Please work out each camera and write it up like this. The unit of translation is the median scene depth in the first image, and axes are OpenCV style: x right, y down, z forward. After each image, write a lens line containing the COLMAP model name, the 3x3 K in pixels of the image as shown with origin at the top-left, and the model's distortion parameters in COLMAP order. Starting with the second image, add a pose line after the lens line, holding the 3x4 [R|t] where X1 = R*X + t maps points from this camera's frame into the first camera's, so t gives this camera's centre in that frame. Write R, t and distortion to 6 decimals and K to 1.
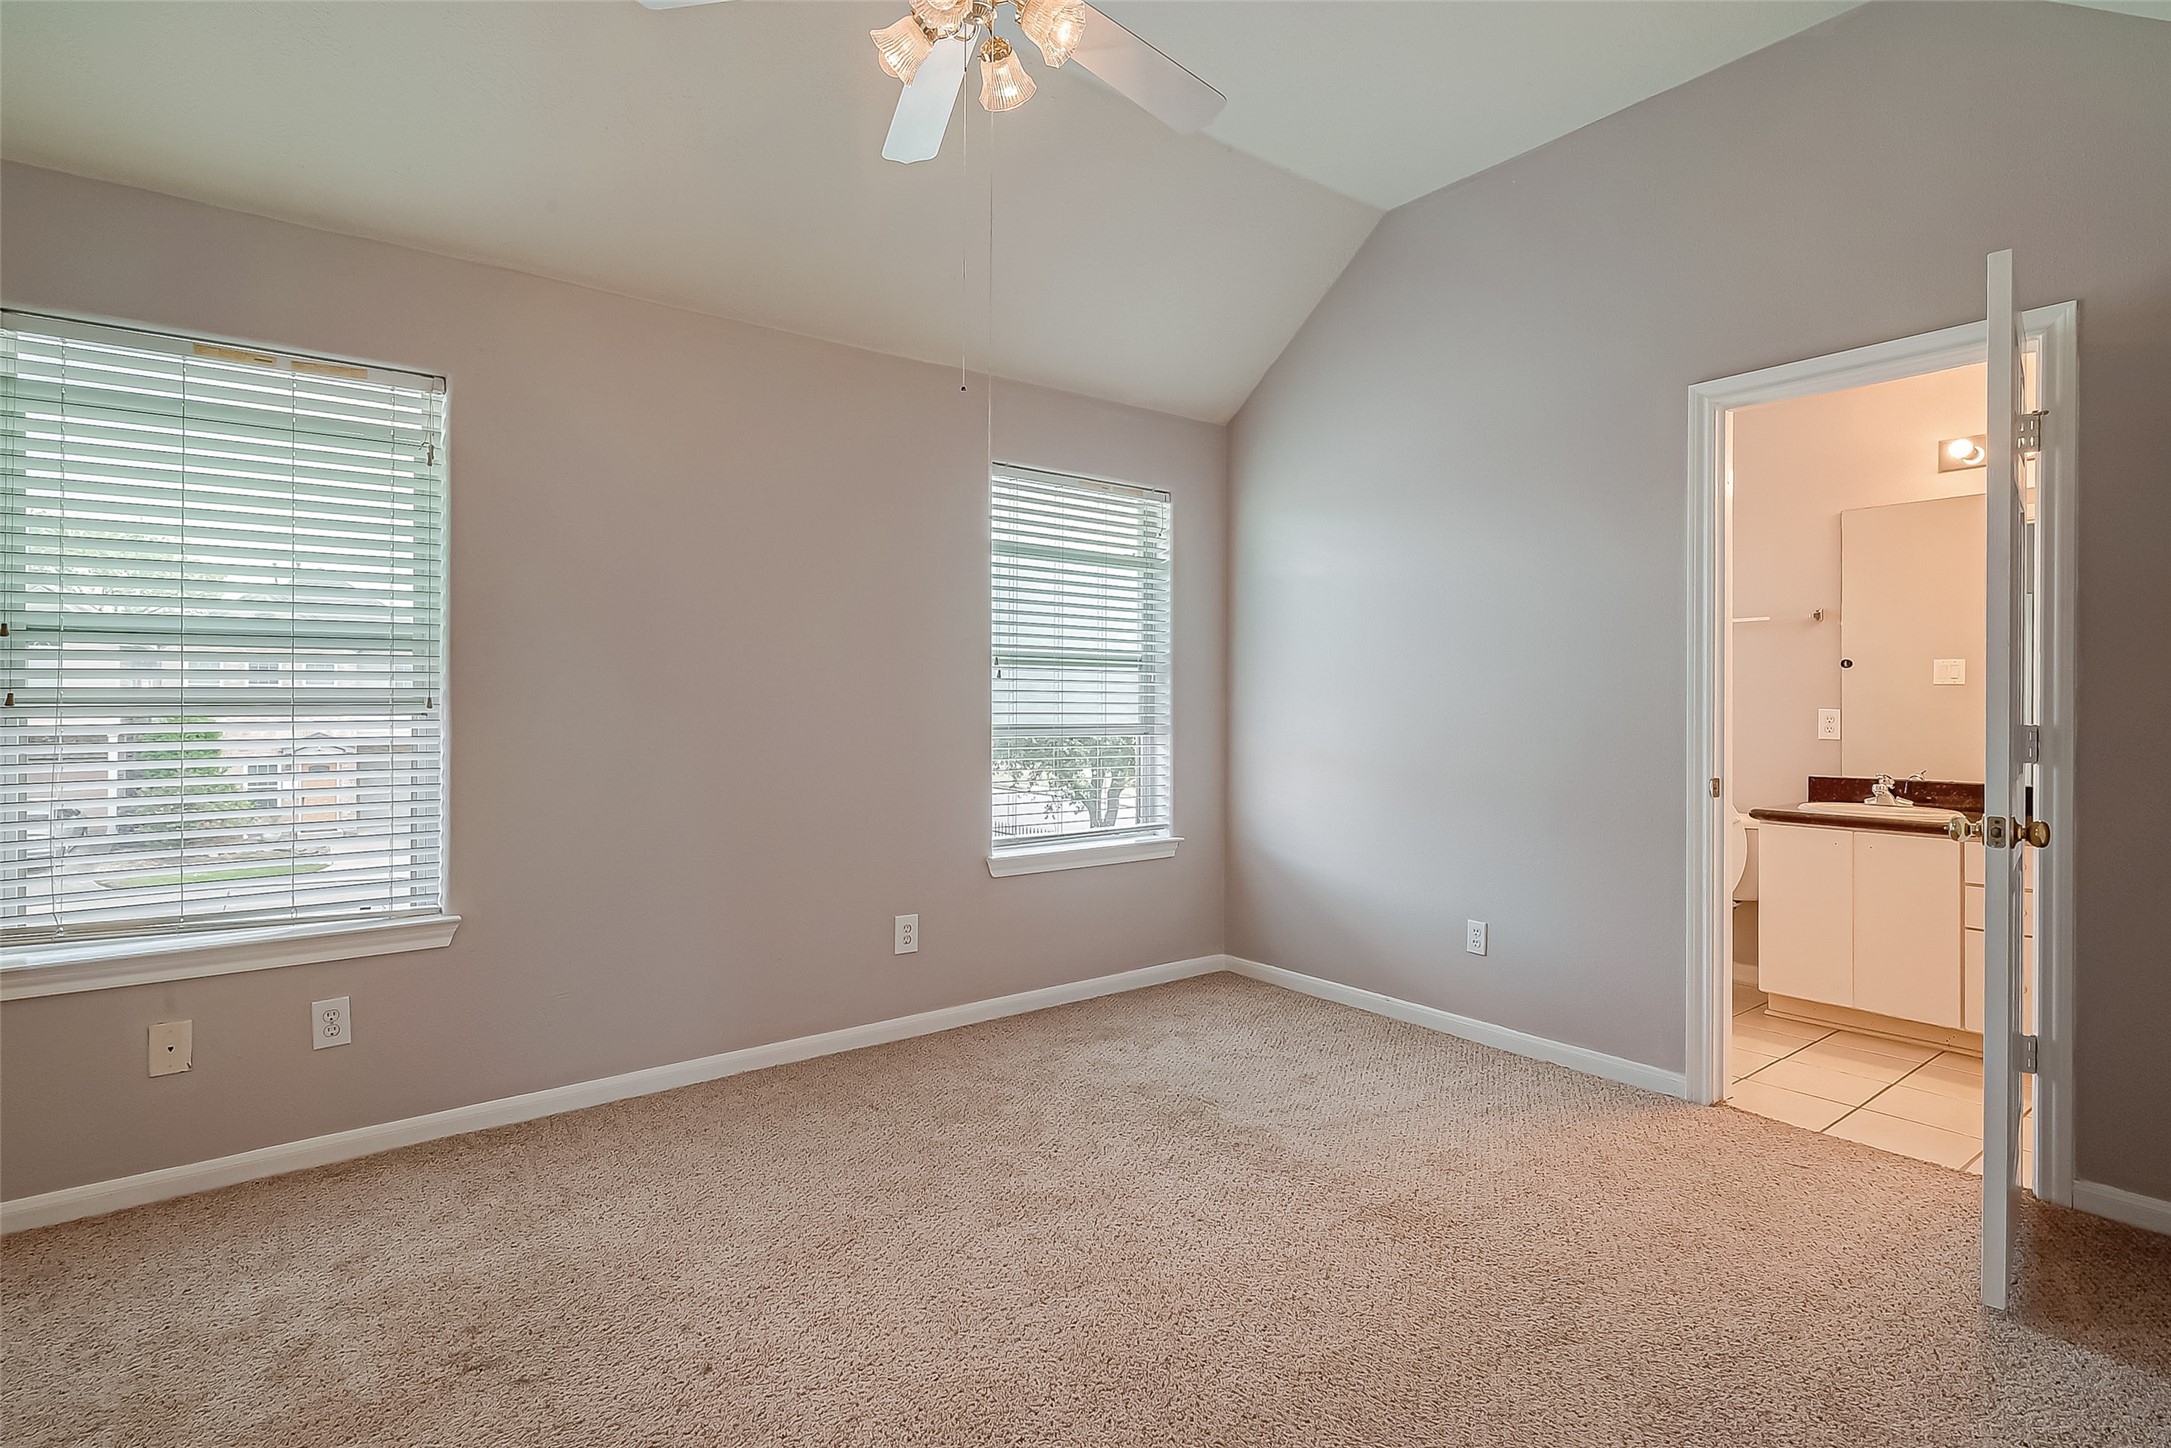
lens RADIAL K [[1080.2, 0, 1083.5], [0, 1080.2, 718.4], [0, 0, 1]] dist [0.013615, -0.000735]
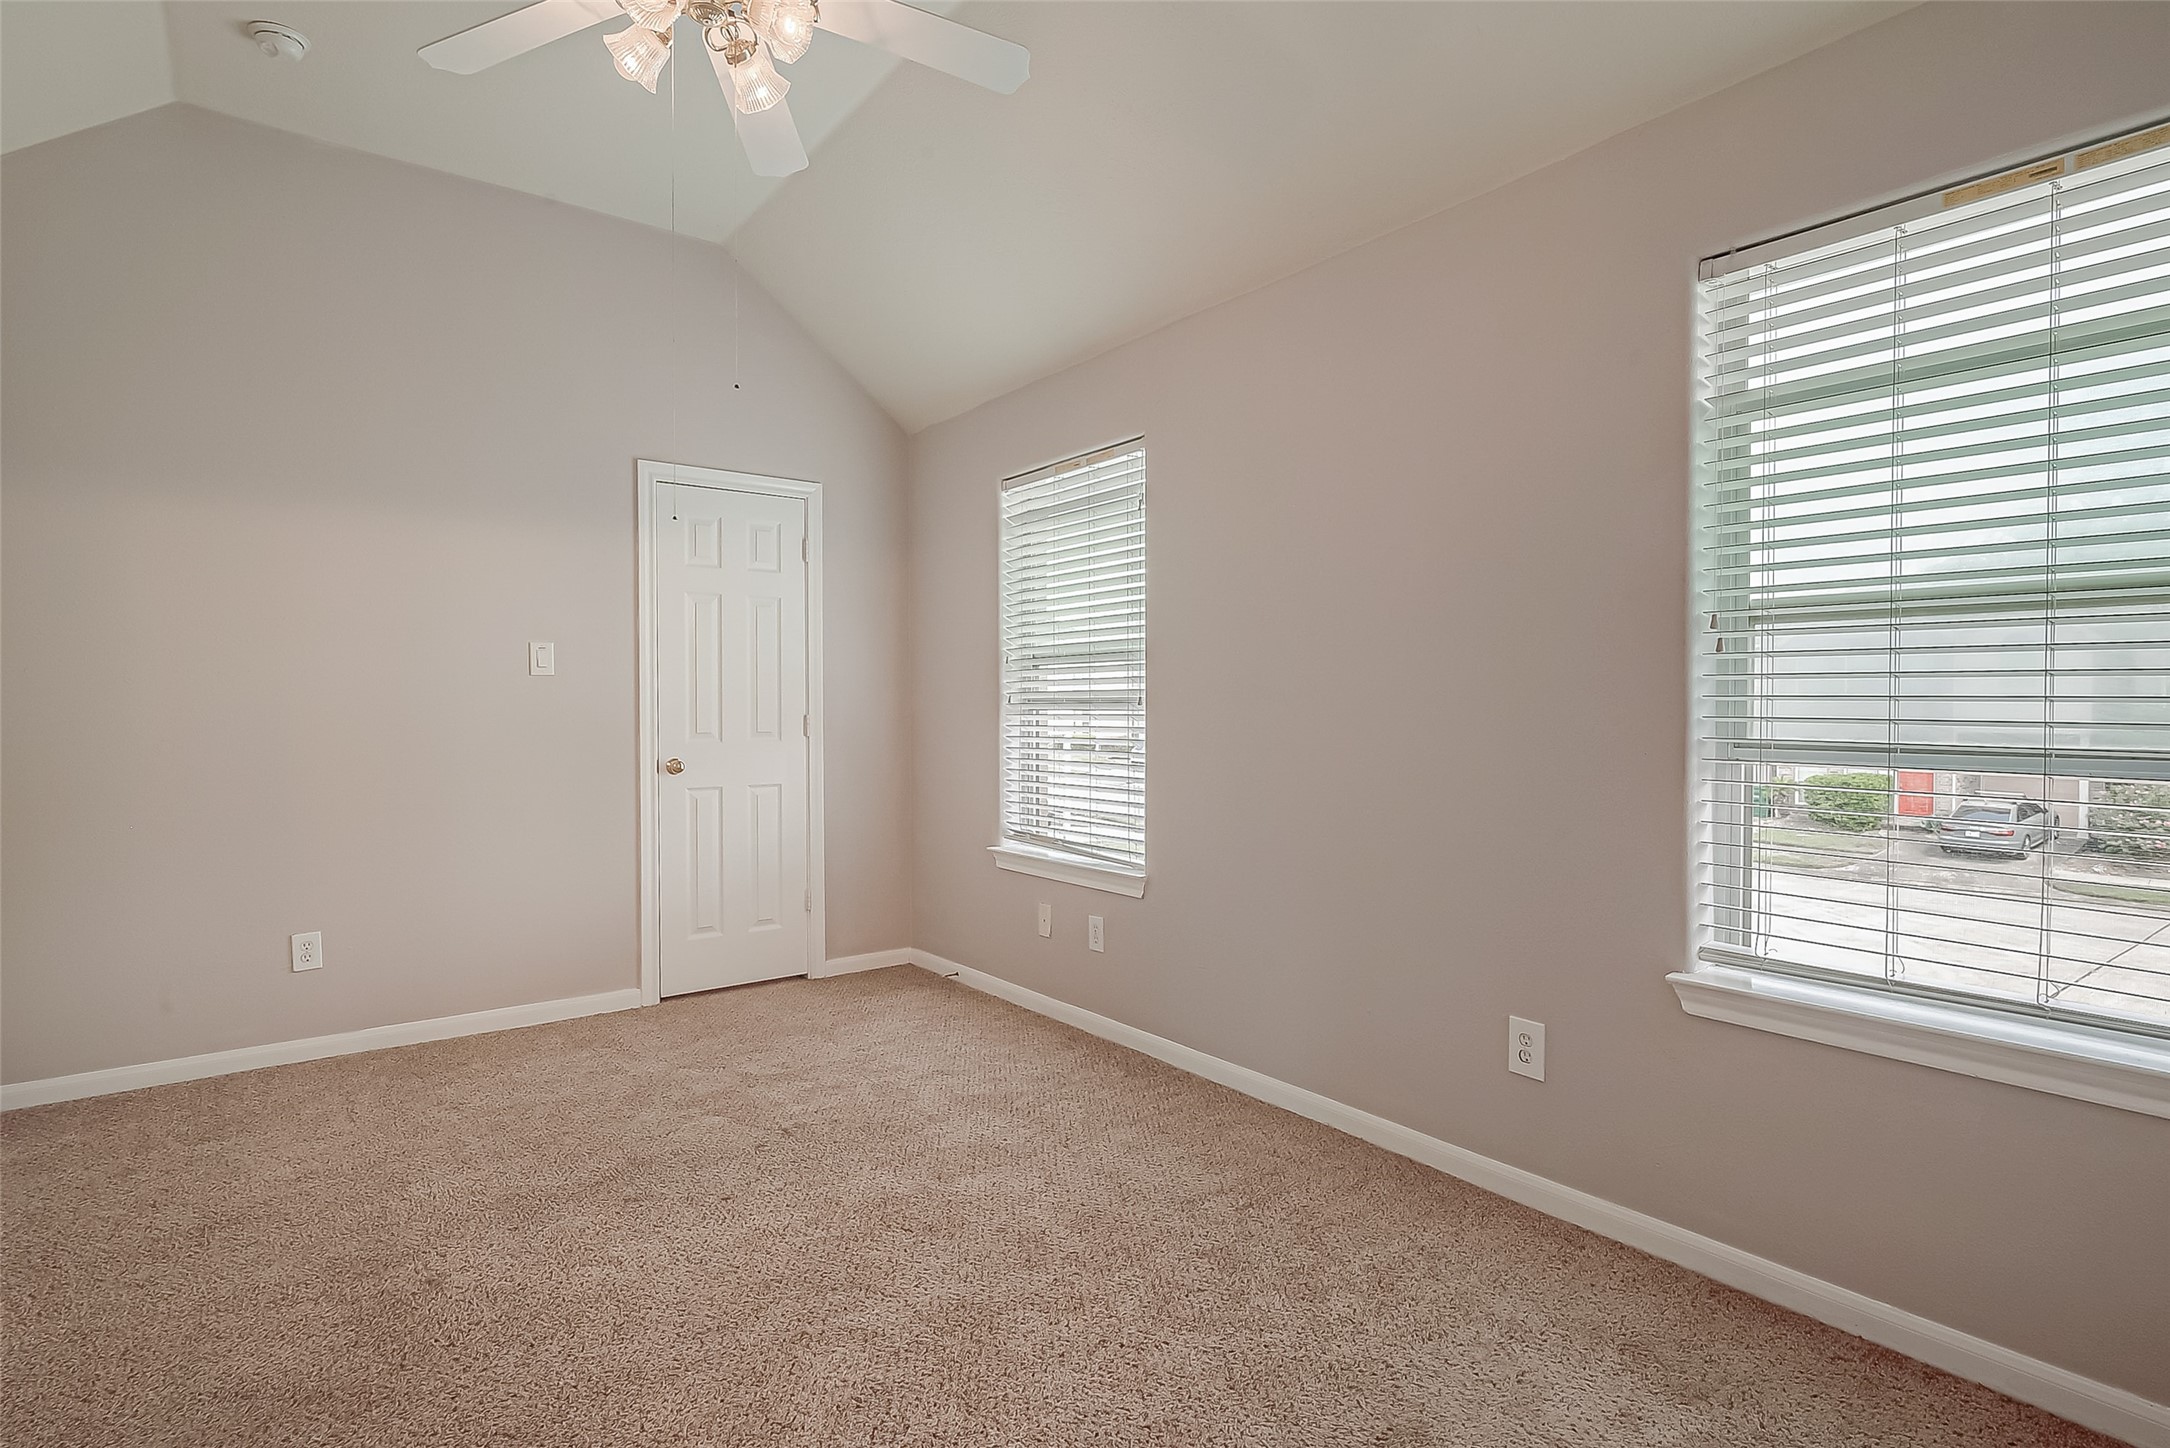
lens RADIAL K [[1079.7, 0, 1094.8], [0, 1079.7, 718.8], [0, 0, 1]] dist [0.013615, -0.000735]
pose [[0.001732, 0.021224, -0.999773, 0.637467], [-0.006569, 0.999753, 0.021212, -0.019061], [0.999977, 0.006531, 0.001871, 0.940166]]
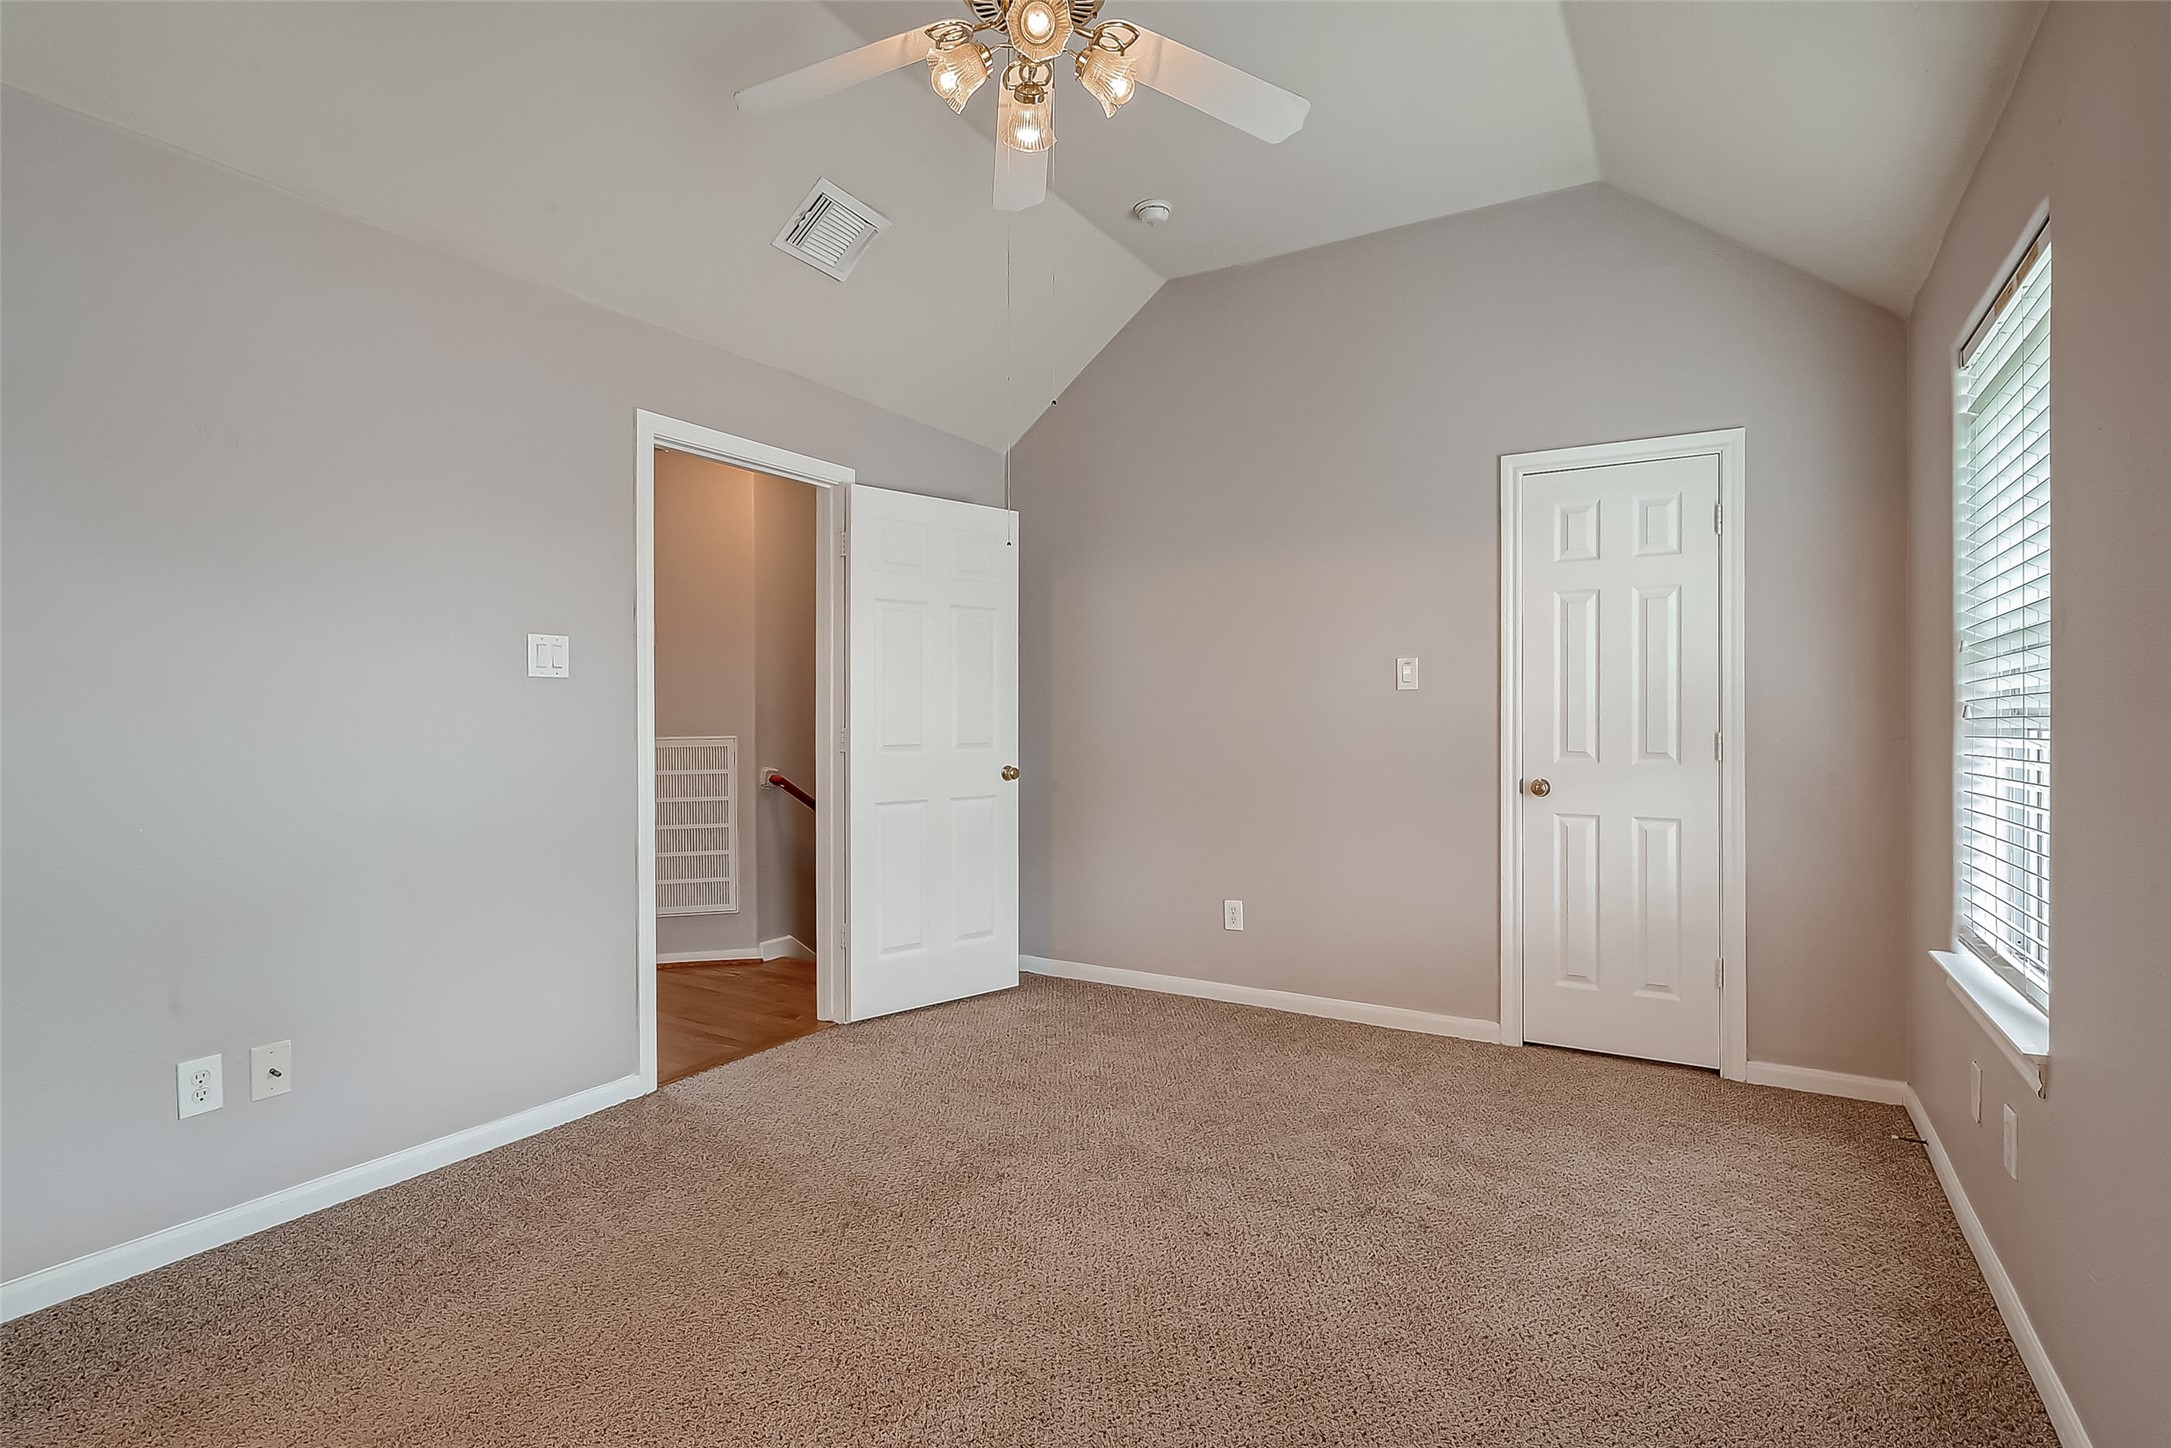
lens RADIAL K [[1080.2, 0, 1096.1], [0, 1080.2, 716.4], [0, 0, 1]] dist [0.013615, -0.000735]
pose [[-0.928878, 0.009443, -0.370266, 0.164664], [0.004644, 0.999893, 0.013851, -0.027075], [0.370357, 0.011146, -0.928823, 1.391776]]
